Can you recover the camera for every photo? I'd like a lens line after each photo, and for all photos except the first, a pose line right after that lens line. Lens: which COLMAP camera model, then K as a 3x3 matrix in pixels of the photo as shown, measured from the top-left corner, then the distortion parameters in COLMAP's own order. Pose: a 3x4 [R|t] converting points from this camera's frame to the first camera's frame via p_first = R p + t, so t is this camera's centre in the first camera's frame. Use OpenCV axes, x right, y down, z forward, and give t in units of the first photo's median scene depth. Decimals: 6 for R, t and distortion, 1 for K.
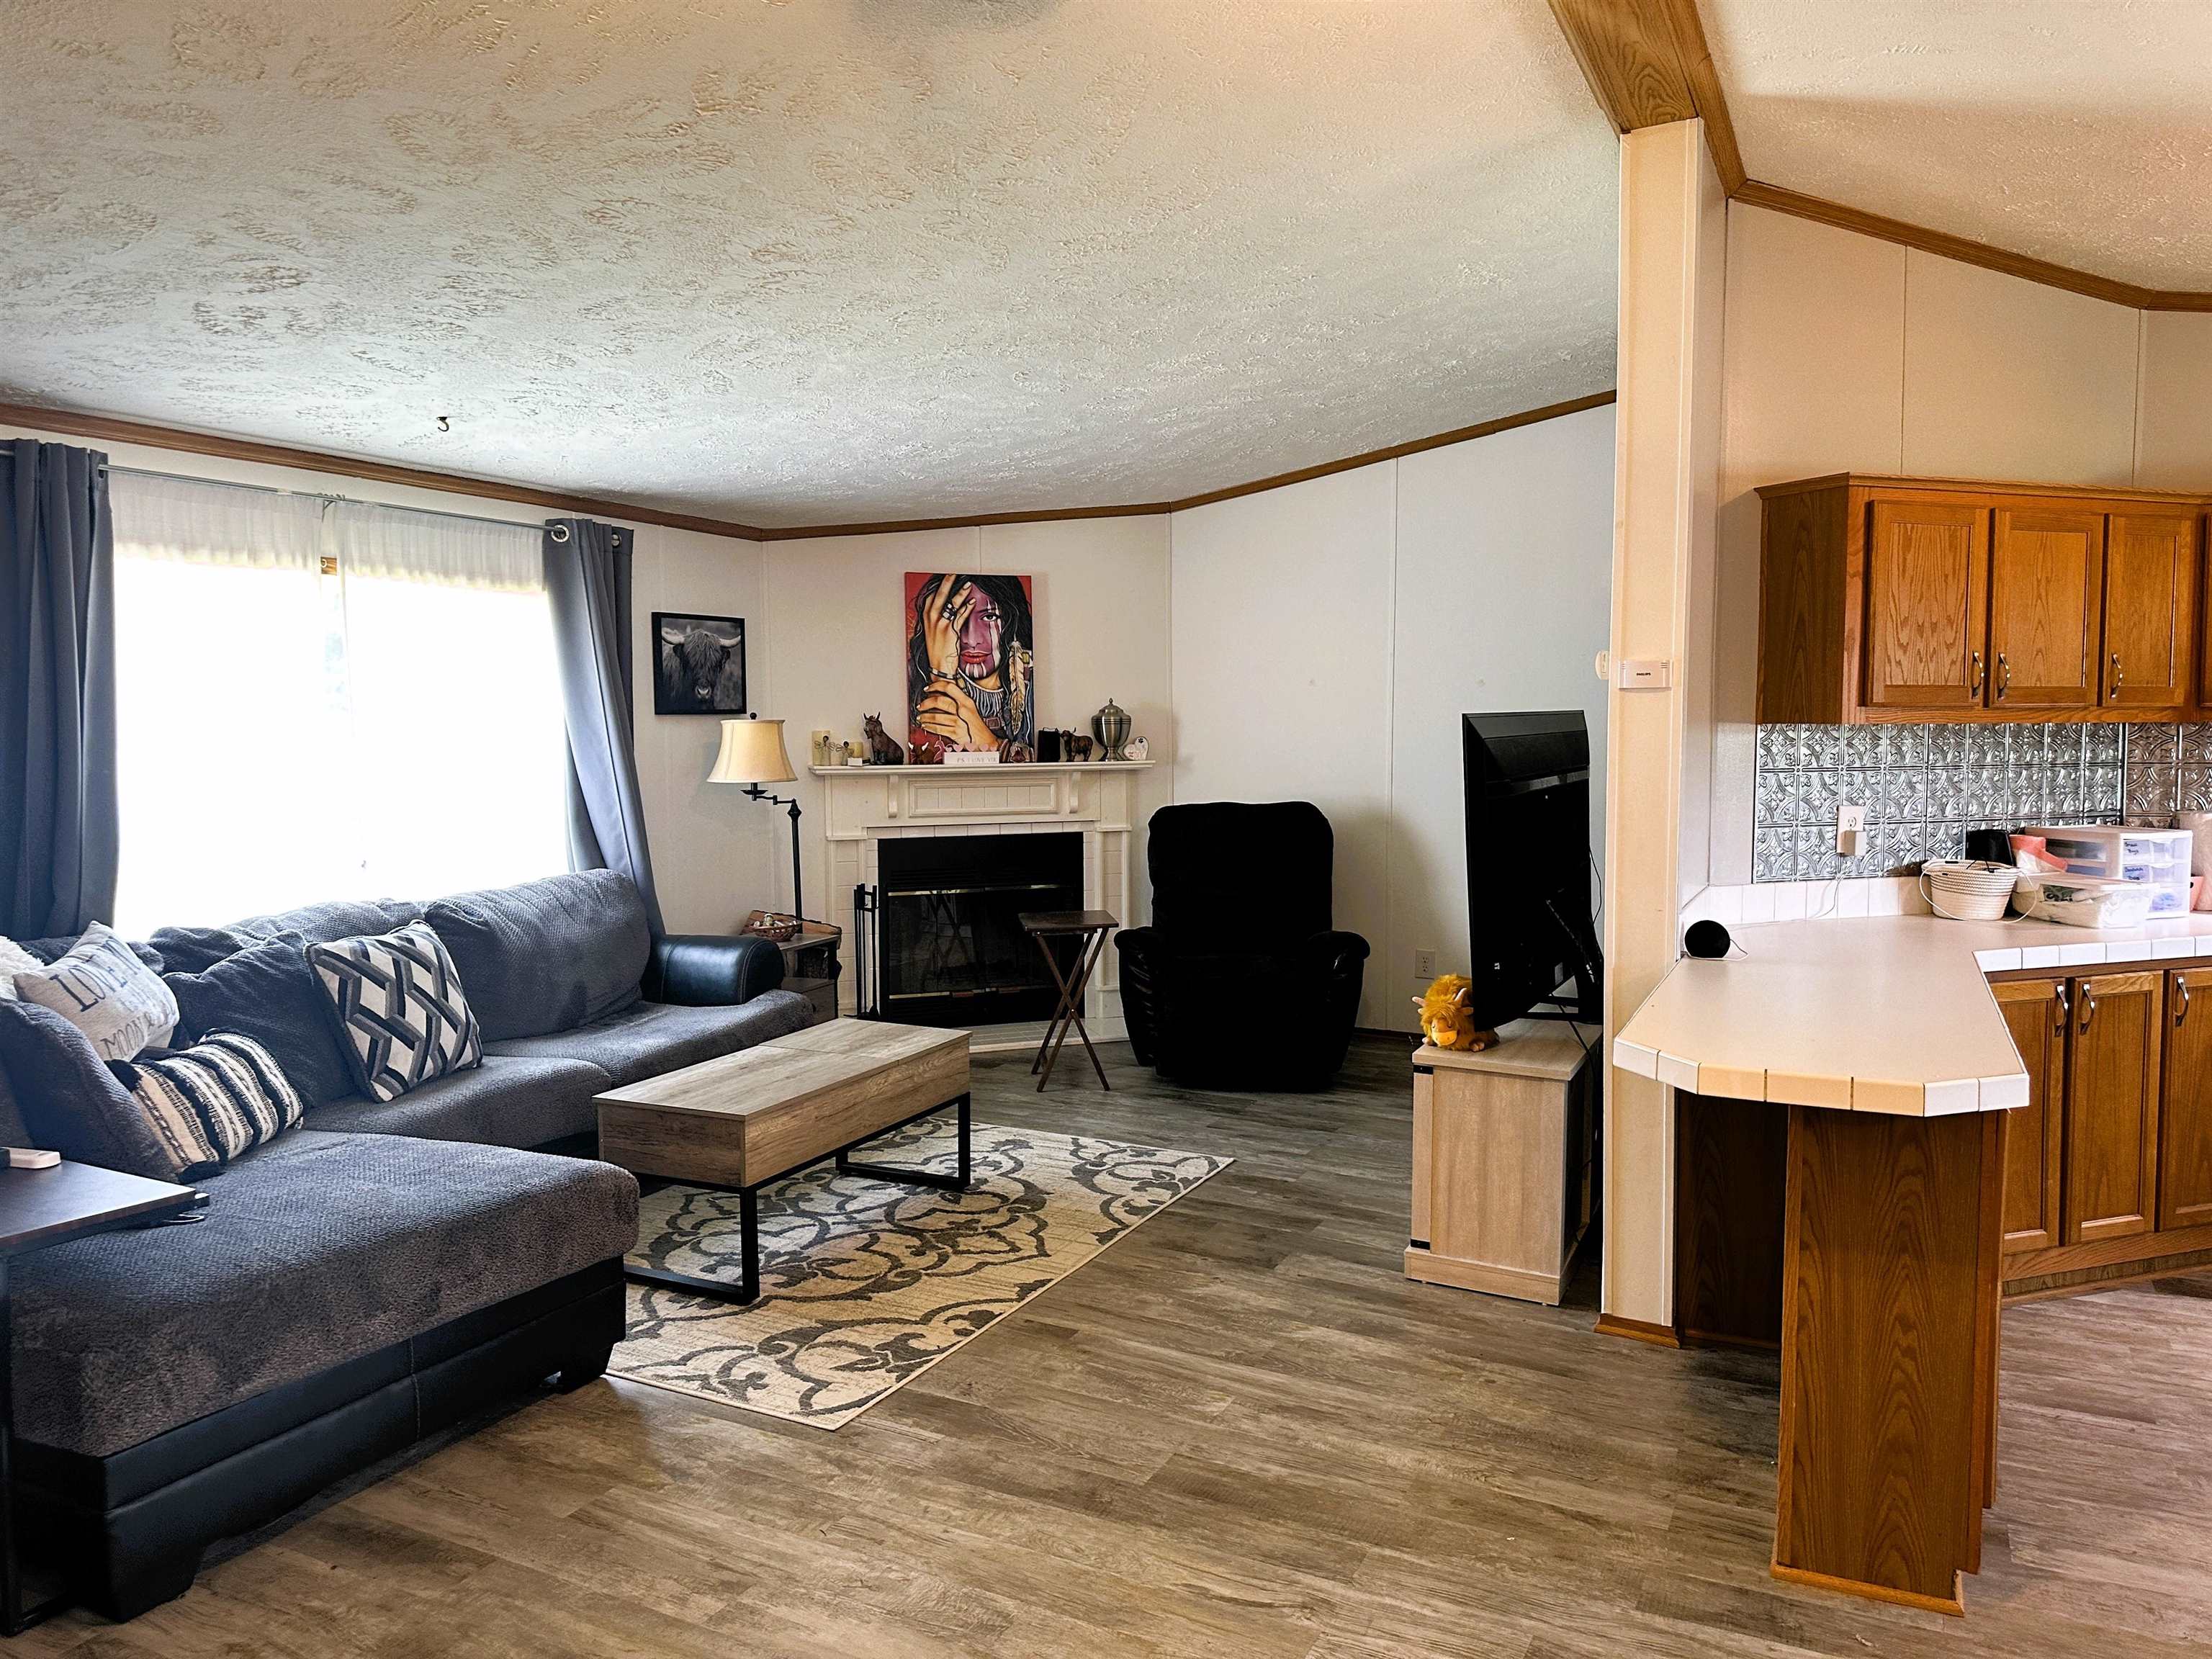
lens RADIAL K [[1568.1, 0, 1120.6], [0, 1568.1, 813.5], [0, 0, 1]] dist [0.184754, -0.307287]
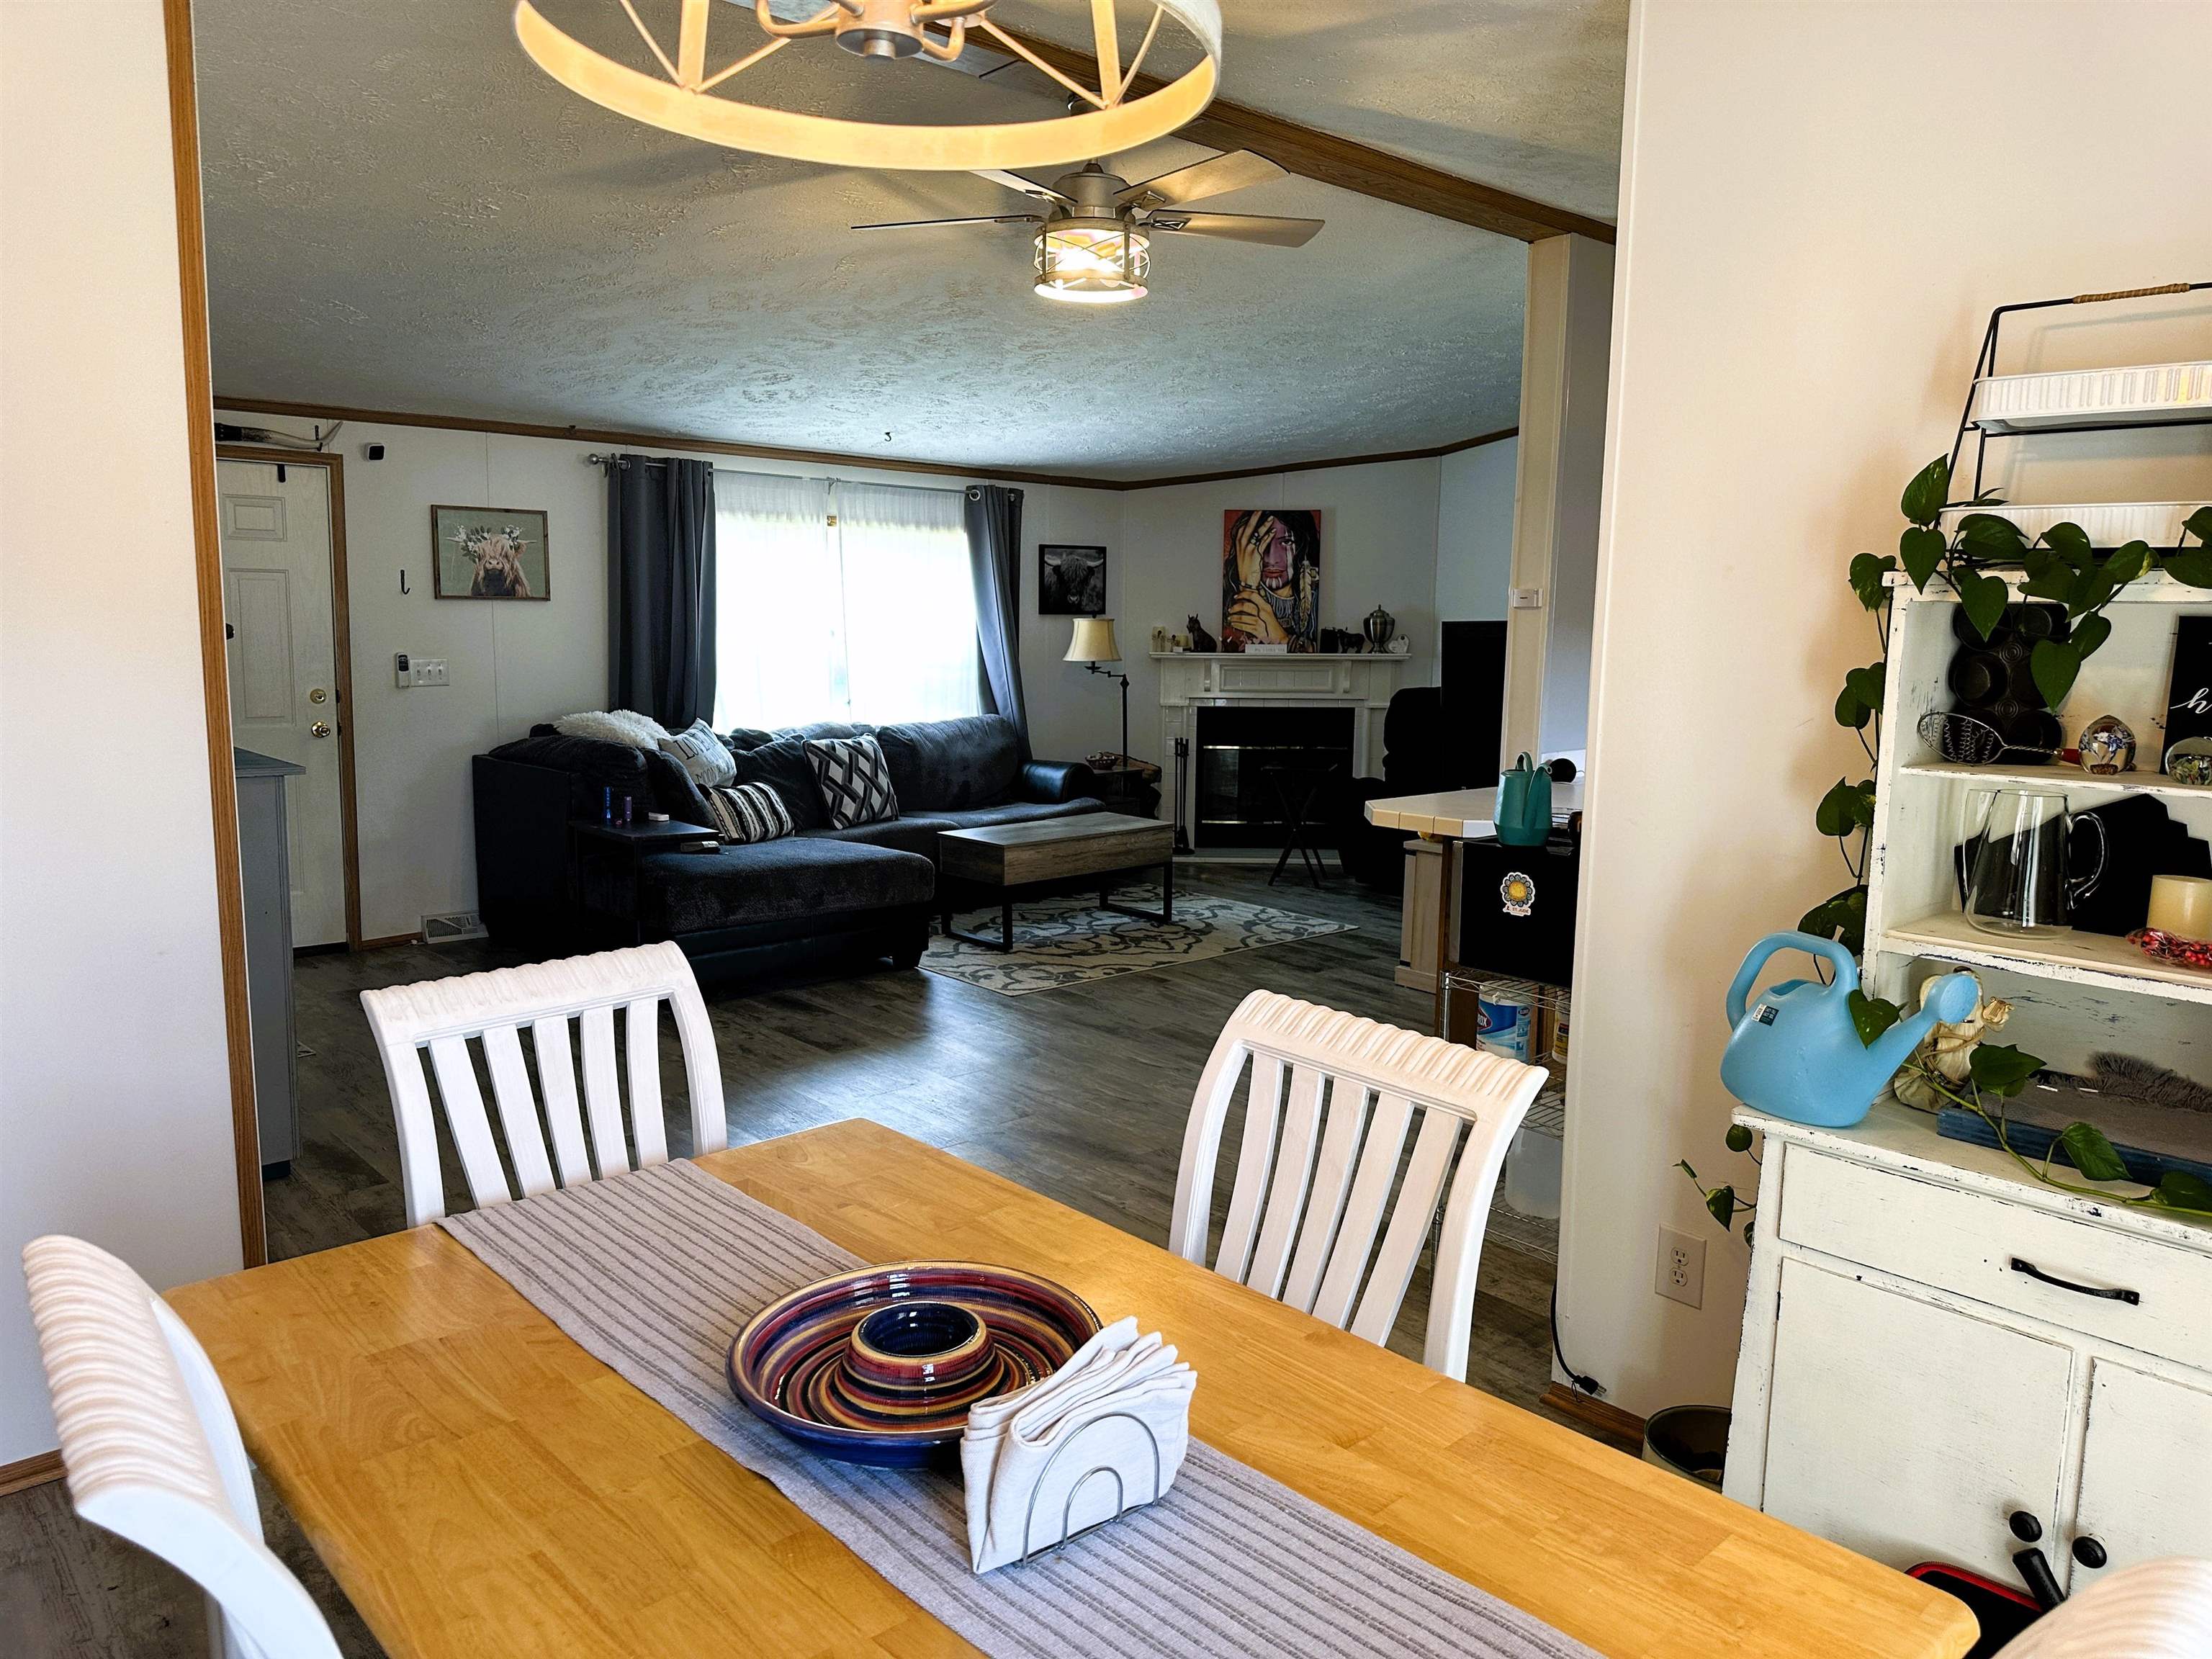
lens RADIAL K [[1569.8, 0, 1106.0], [0, 1569.8, 829.5], [0, 0, 1]] dist [0.175413, -0.304205]
pose [[0.932429, 0.066083, -0.355260, 0.405854], [-0.038967, 0.995791, 0.082957, 0.018812], [0.359247, -0.063508, 0.931079, -0.485299]]
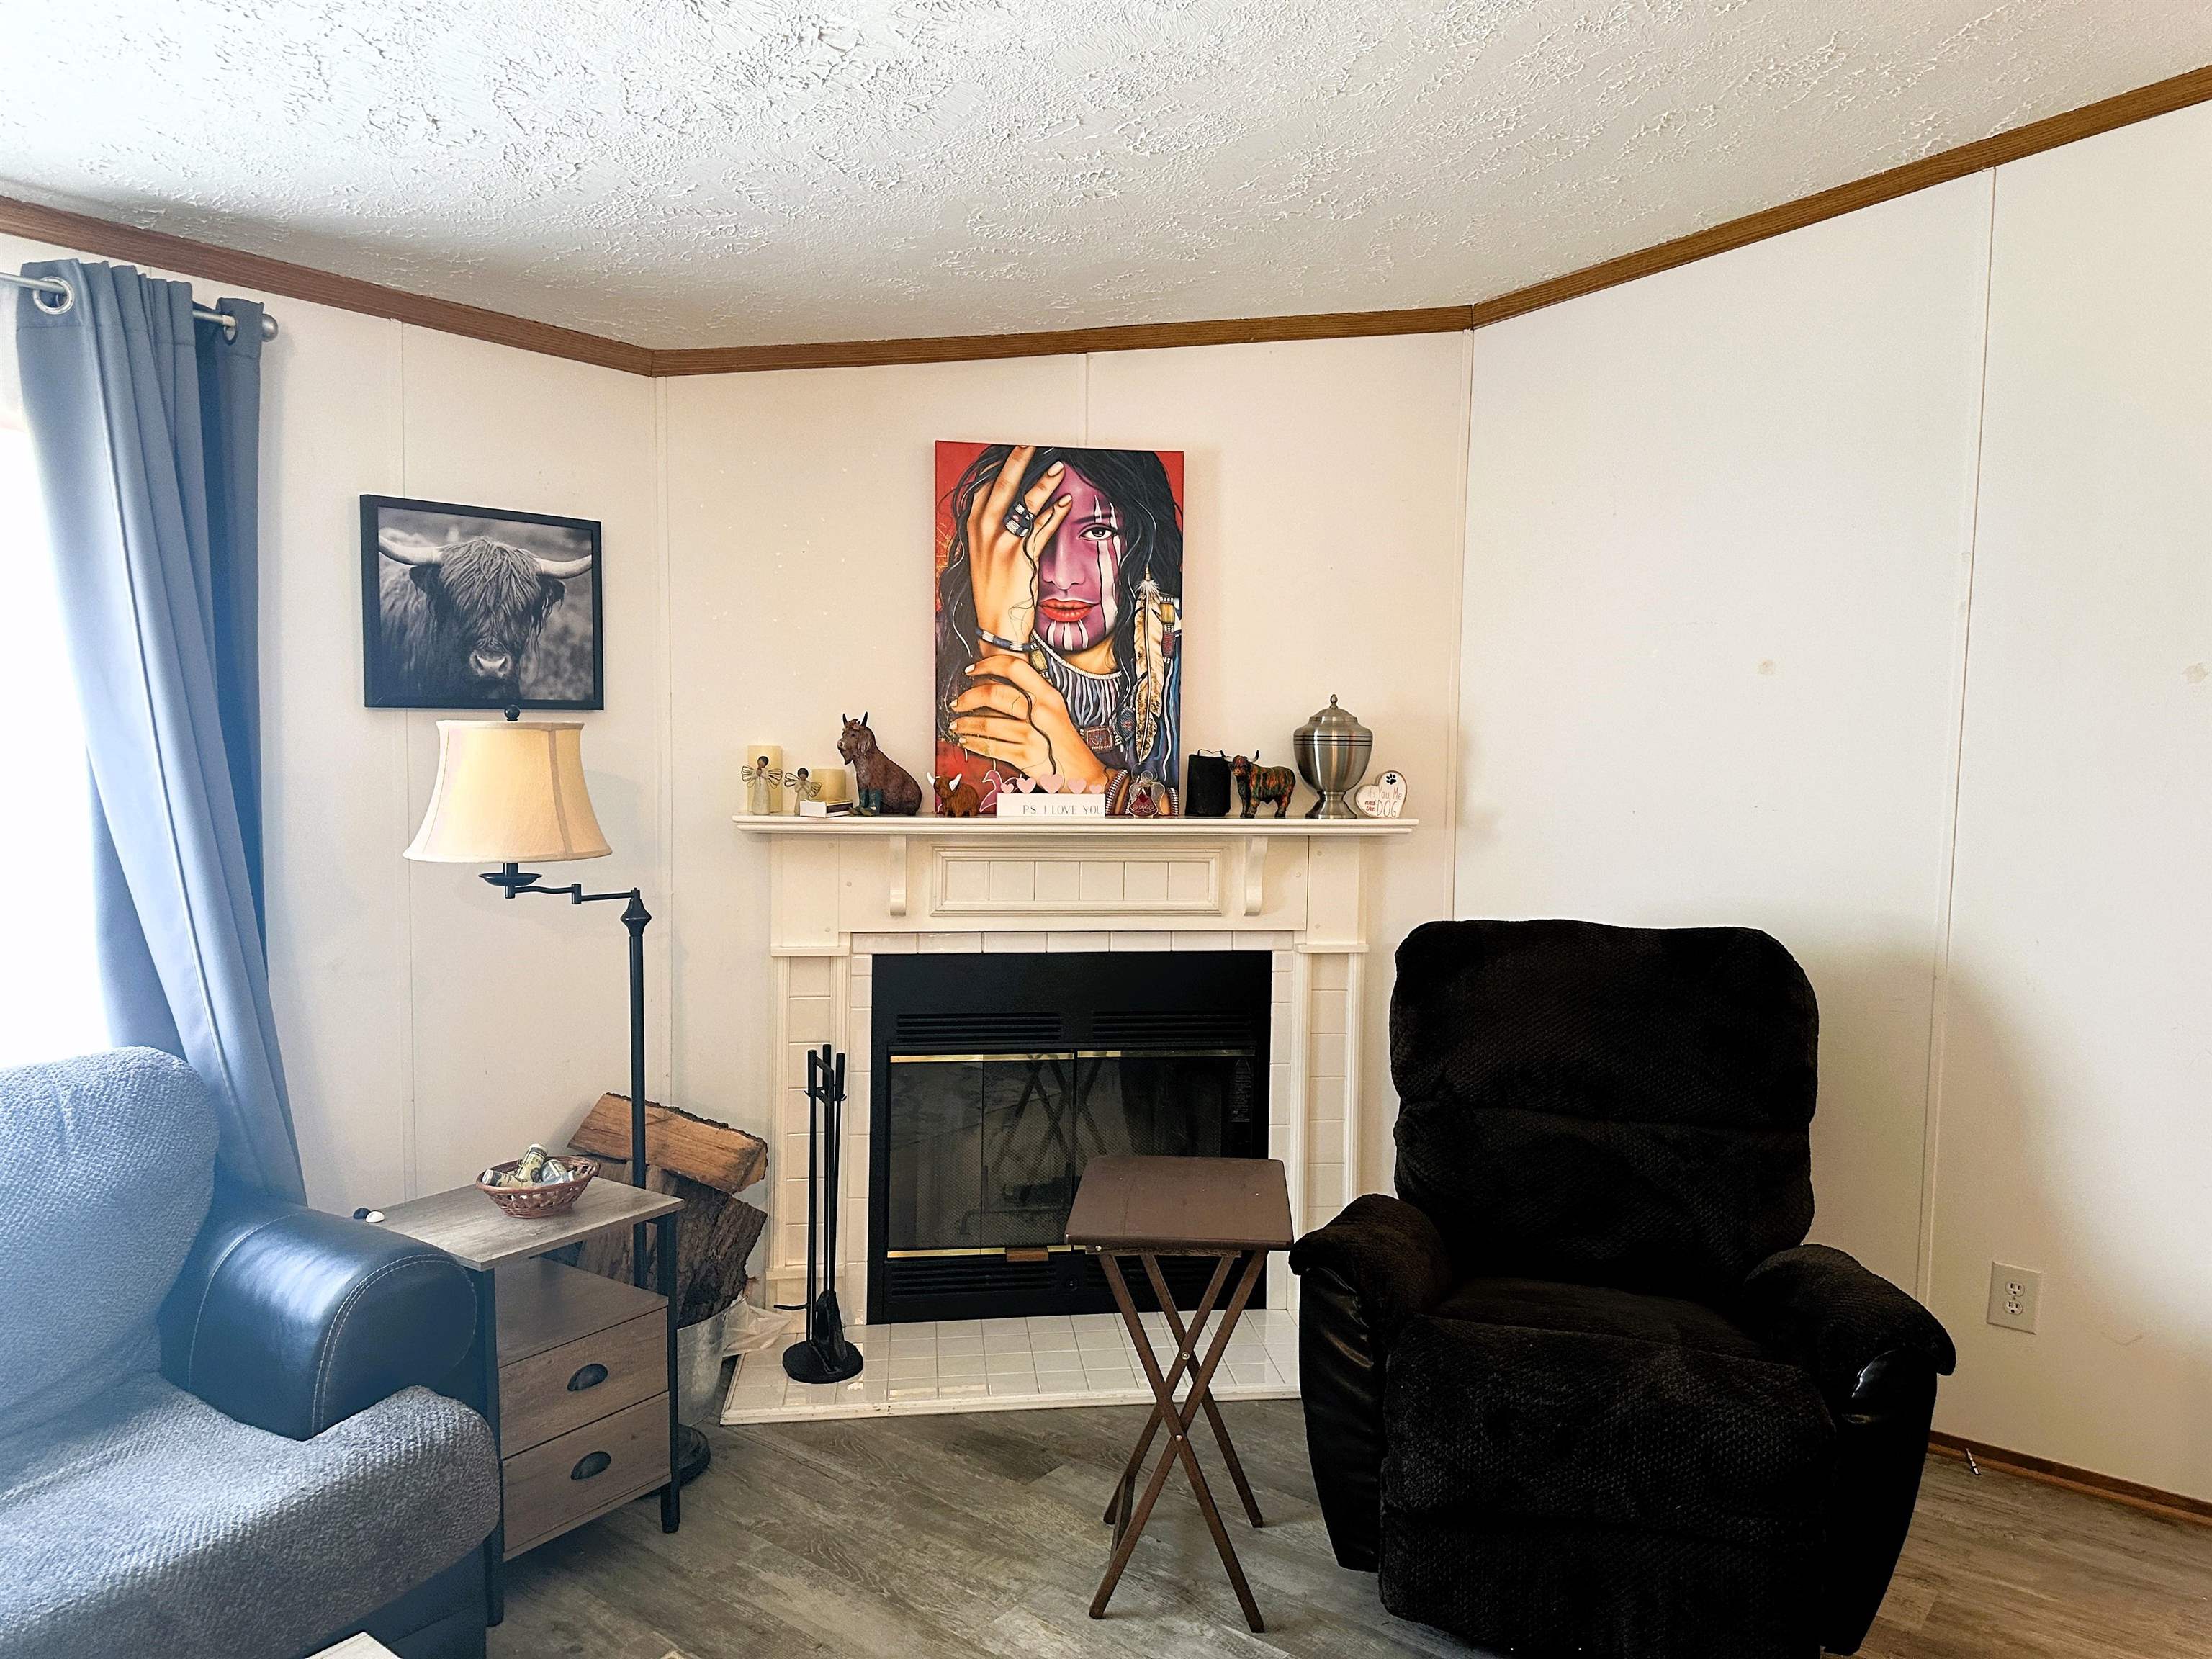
lens RADIAL K [[1569.8, 0, 1106.0], [0, 1569.8, 829.5], [0, 0, 1]] dist [0.175413, -0.304205]
pose [[0.980898, 0.035456, -0.191263, 0.032236], [-0.034555, 0.999370, 0.008042, -0.048792], [0.191428, -0.001279, 0.981506, 0.753617]]
